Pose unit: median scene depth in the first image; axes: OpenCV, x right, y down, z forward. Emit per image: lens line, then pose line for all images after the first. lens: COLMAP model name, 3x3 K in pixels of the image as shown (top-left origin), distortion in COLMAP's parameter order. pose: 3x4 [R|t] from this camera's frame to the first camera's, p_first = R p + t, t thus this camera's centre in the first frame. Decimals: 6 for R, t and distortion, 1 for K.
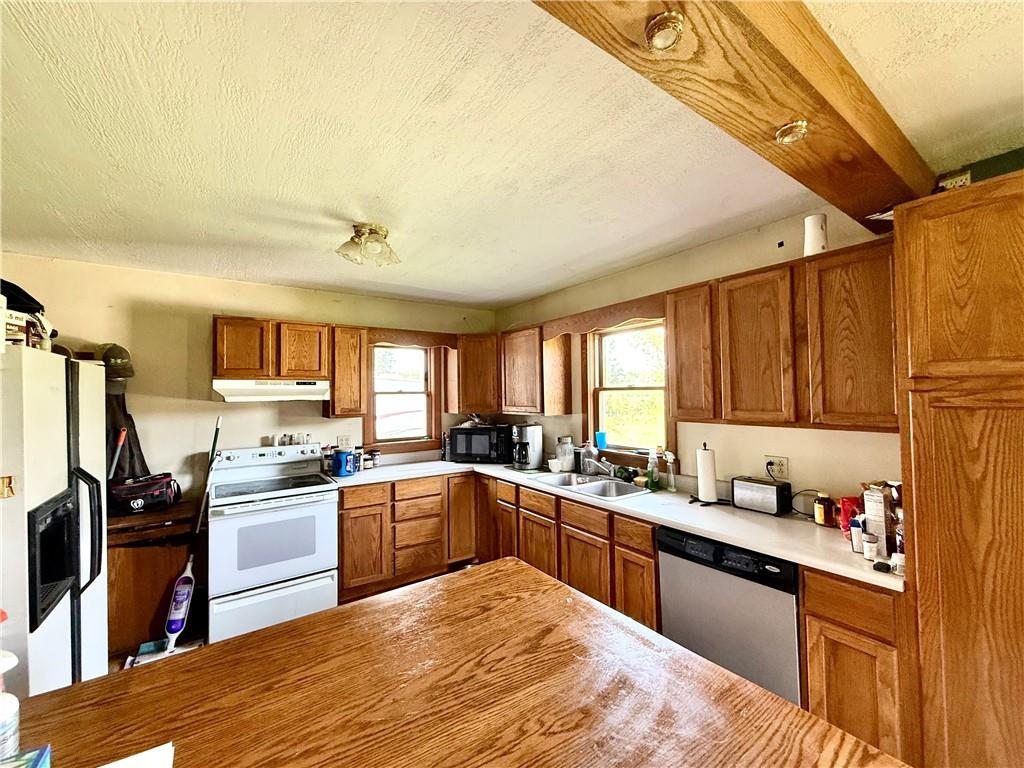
lens RADIAL K [[410.3, 0, 510.8], [0, 410.3, 386.3], [0, 0, 1]] dist [0.002133, 0.000231]
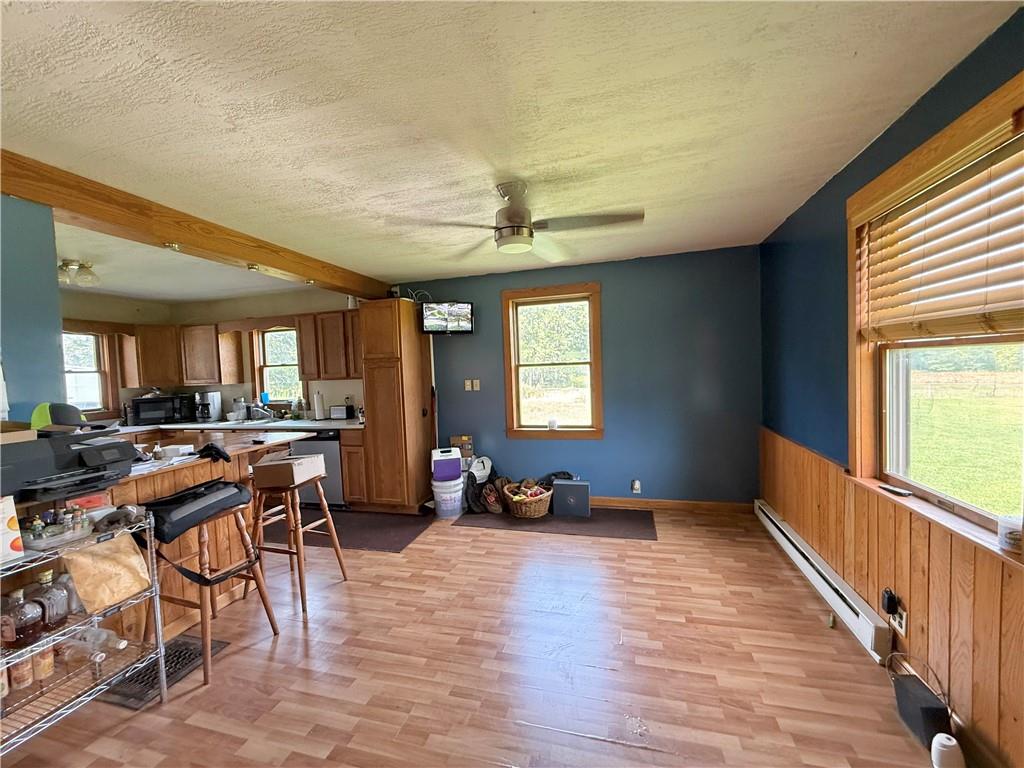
lens RADIAL K [[410.3, 0, 512.7], [0, 410.3, 386.6], [0, 0, 1]] dist [0.002133, 0.000231]
pose [[0.770191, -0.039649, 0.636579, -0.055447], [0.012705, 0.998822, 0.046839, 0.022672], [-0.637686, -0.027987, 0.769788, -0.829182]]
